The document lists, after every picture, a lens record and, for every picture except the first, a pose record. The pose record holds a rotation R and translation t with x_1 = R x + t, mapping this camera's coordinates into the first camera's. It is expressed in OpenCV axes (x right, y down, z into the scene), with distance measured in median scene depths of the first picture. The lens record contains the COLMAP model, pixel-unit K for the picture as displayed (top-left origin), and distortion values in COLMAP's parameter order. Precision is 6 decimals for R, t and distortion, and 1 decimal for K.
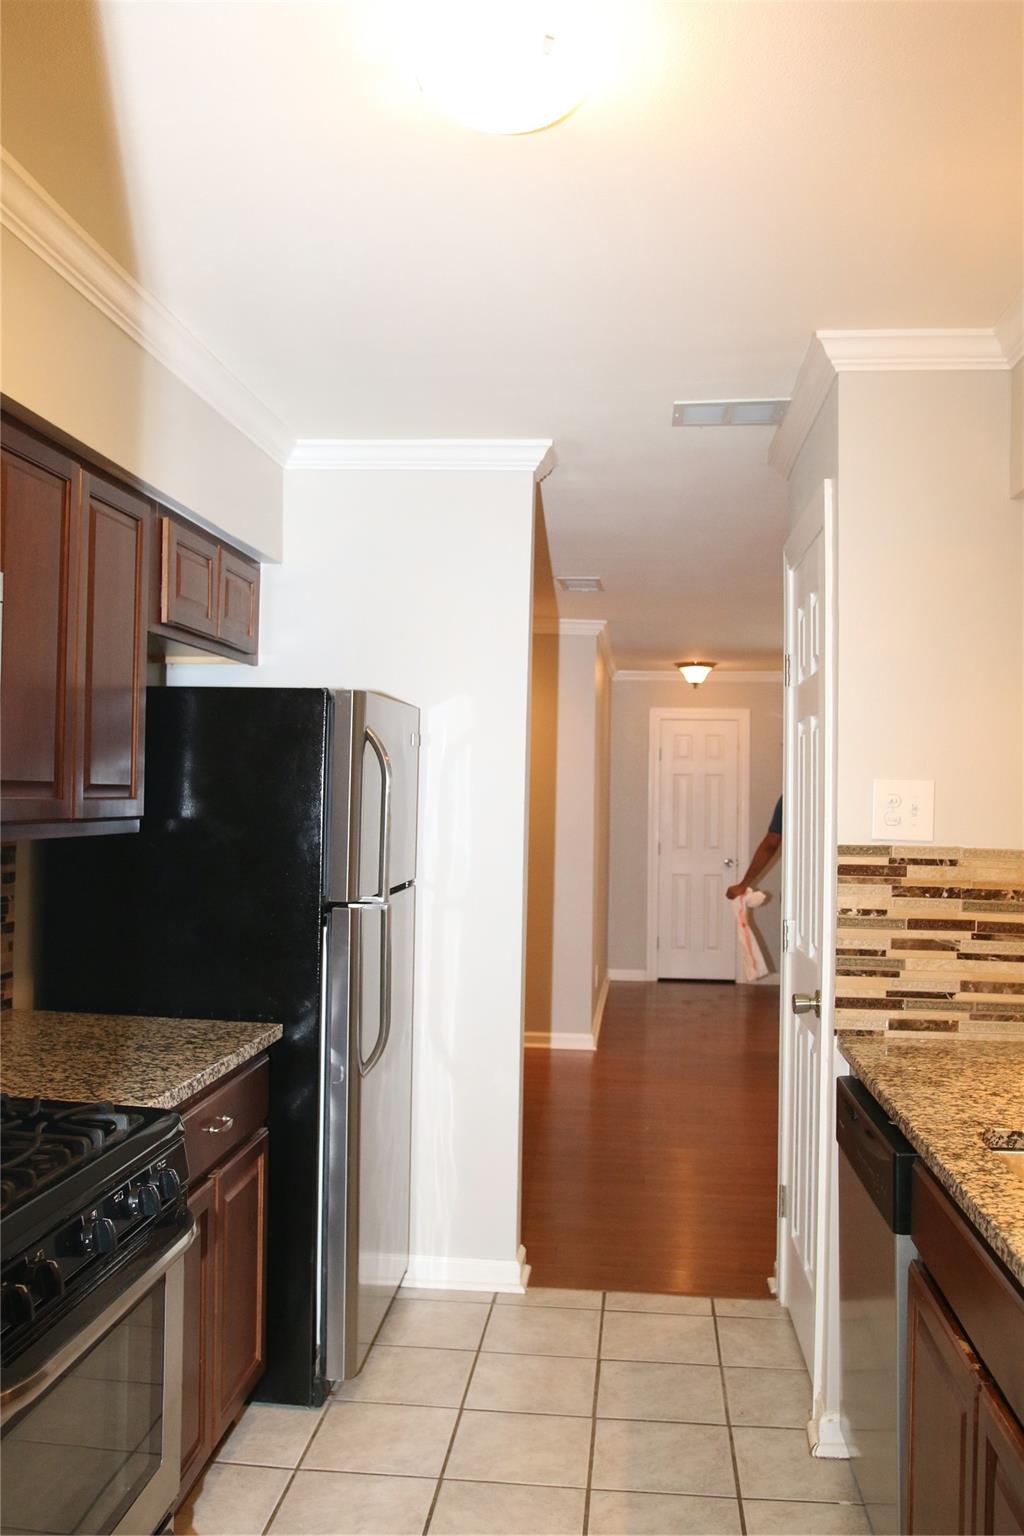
lens RADIAL K [[1225.9, 0, 514.1], [0, 1225.9, 763.3], [0, 0, 1]] dist [-0.087442, 0.043572]
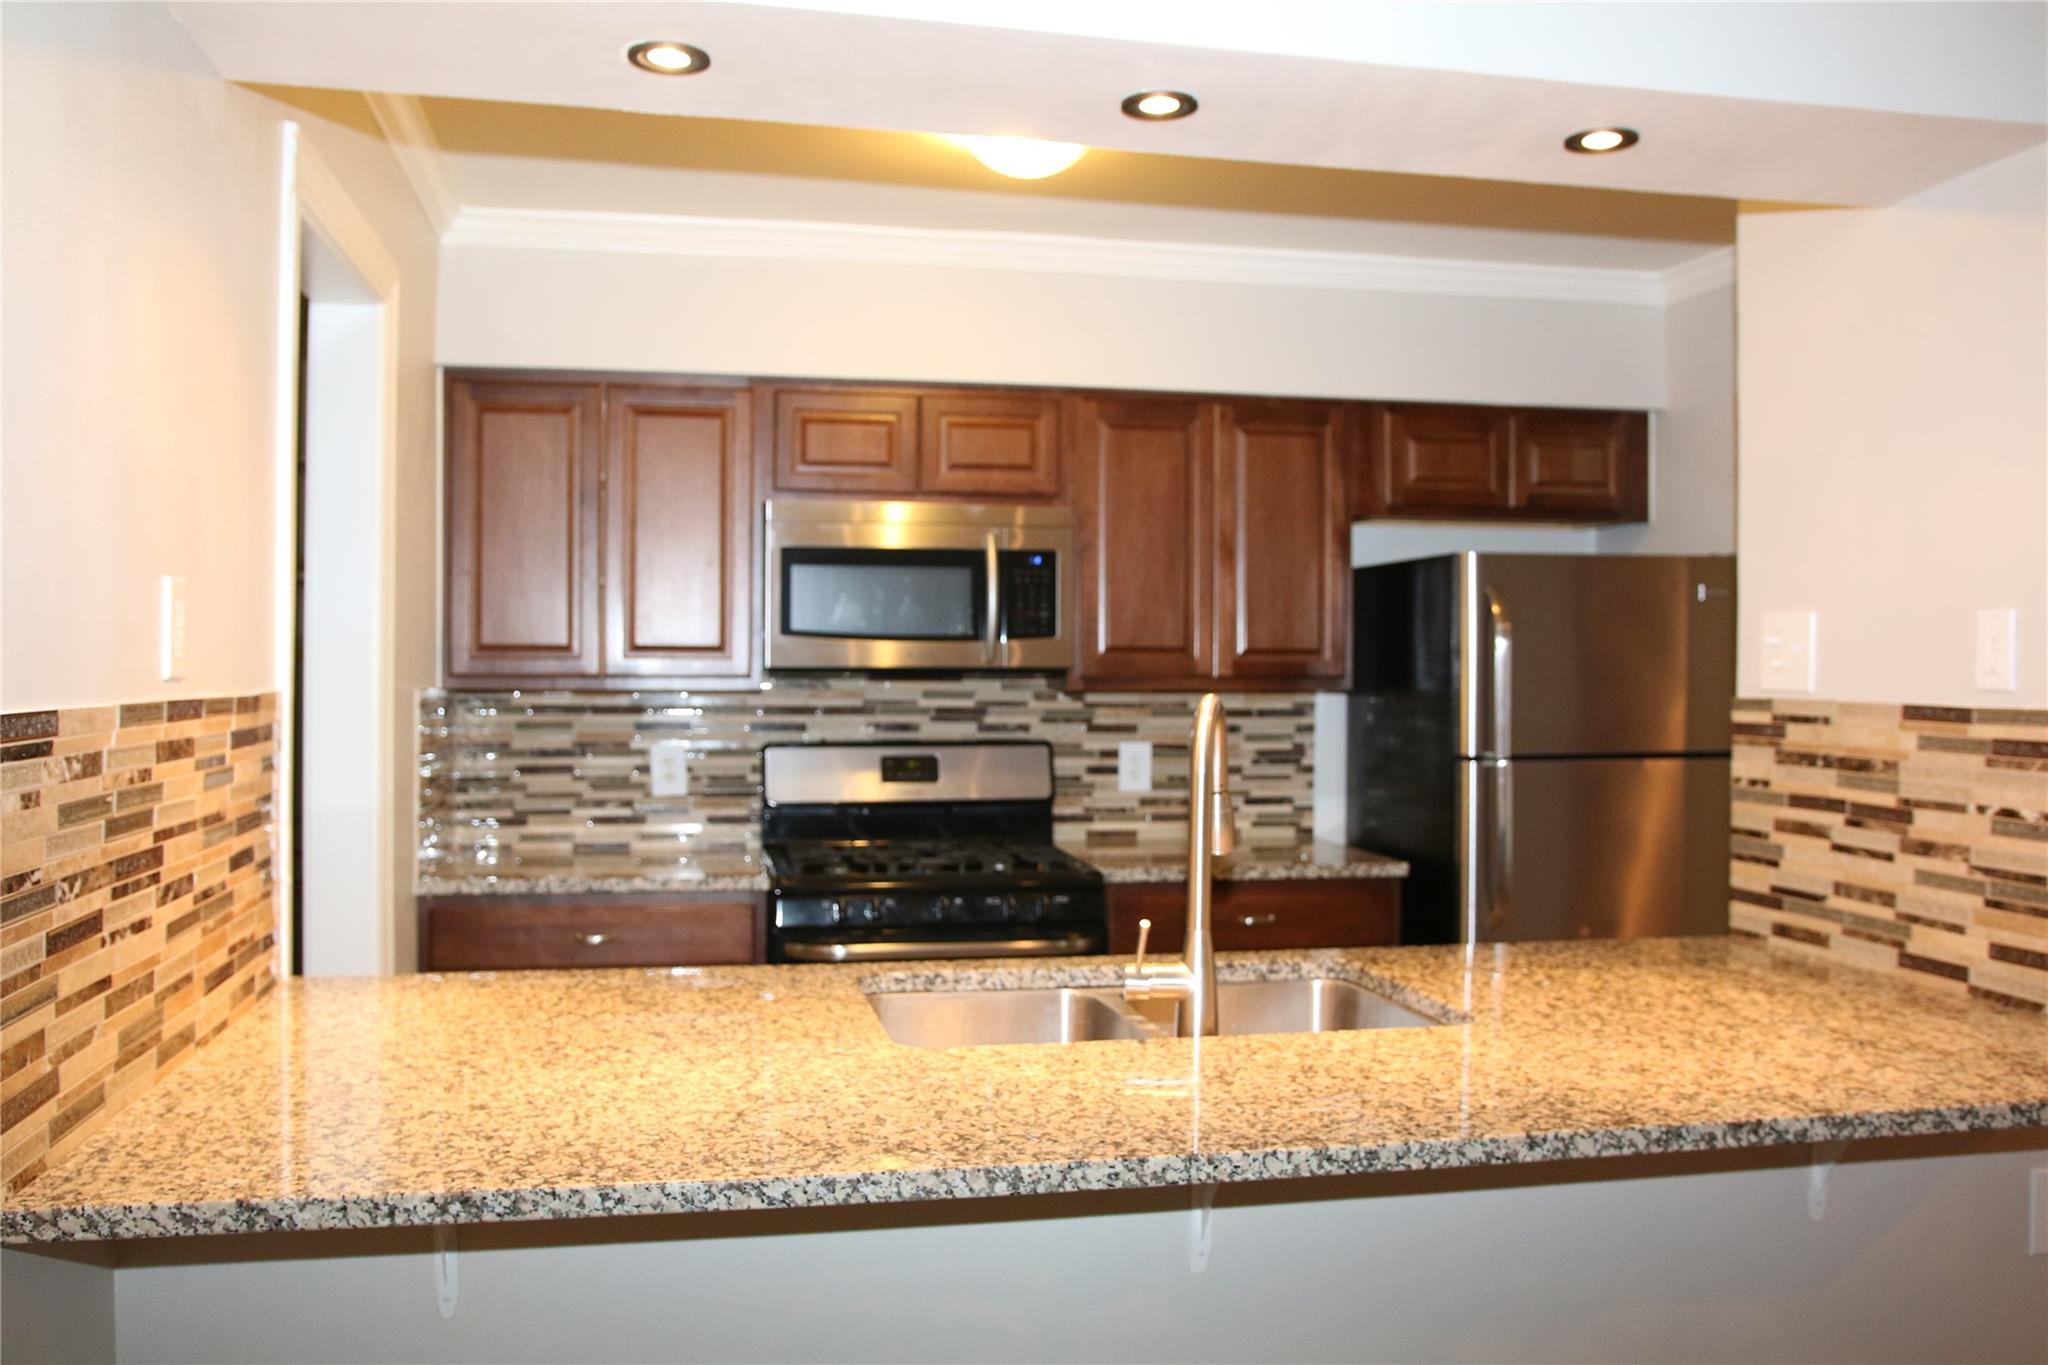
lens RADIAL K [[1634.5, 0, 1020.8], [0, 1634.5, 683.9], [0, 0, 1]] dist [-0.087442, 0.043572]
pose [[0.295491, -0.013415, -0.955251, 1.156512], [0.010971, 0.999883, -0.010648, 0.064417], [0.955282, -0.007334, 0.295604, 0.235695]]
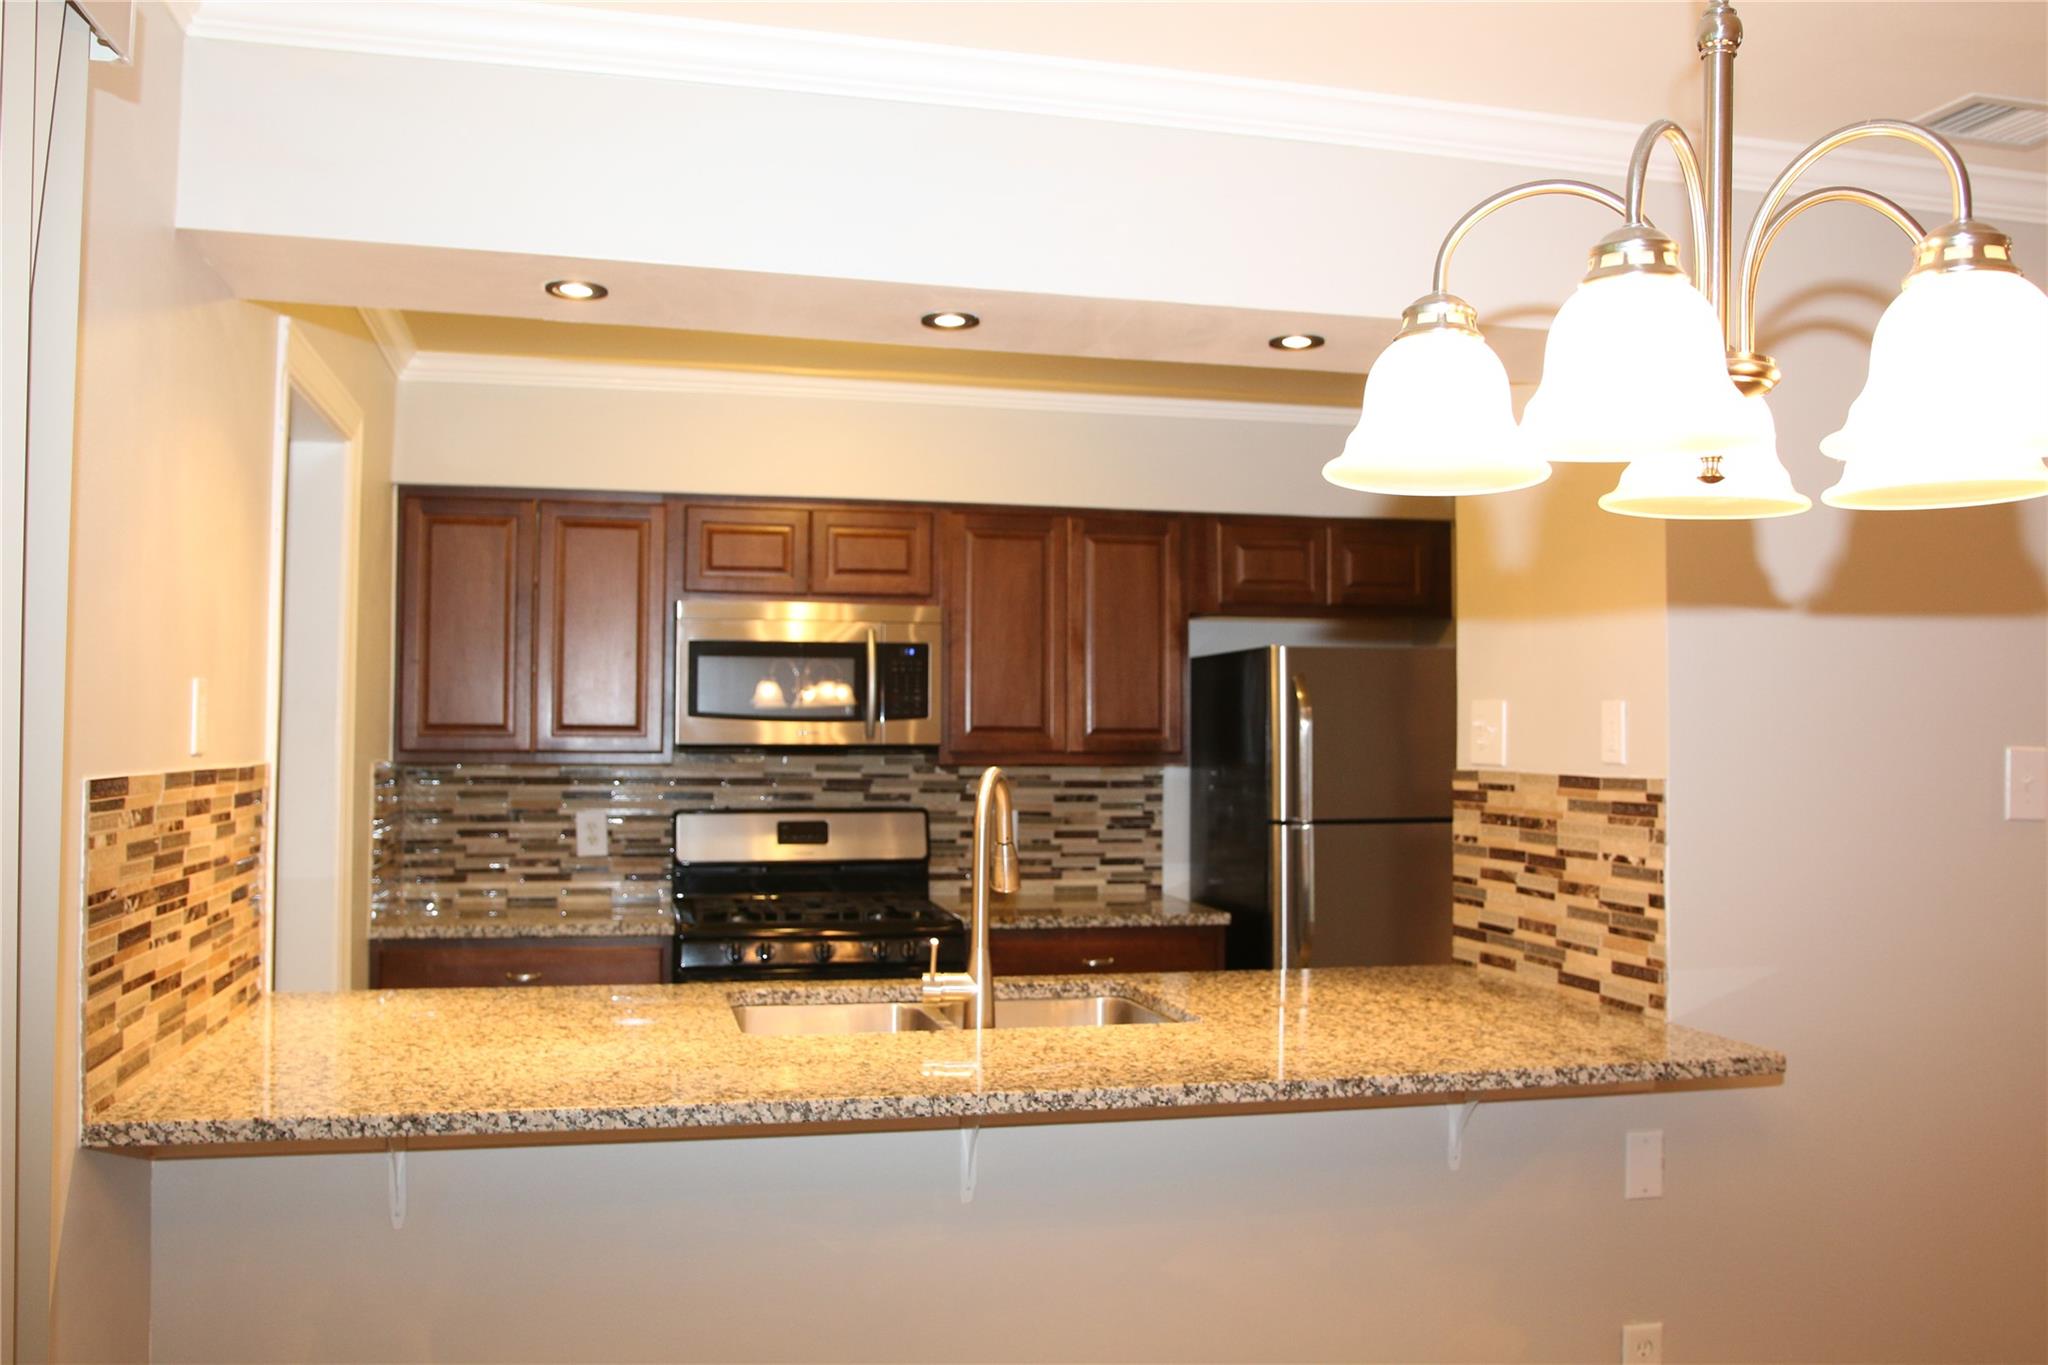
lens RADIAL K [[1634.5, 0, 1020.8], [0, 1634.5, 687.6], [0, 0, 1]] dist [-0.087442, 0.043572]
pose [[0.325243, -0.053960, -0.944090, 1.416334], [0.011117, 0.998520, -0.053241, 0.067046], [0.945565, 0.006821, 0.325362, 0.238516]]
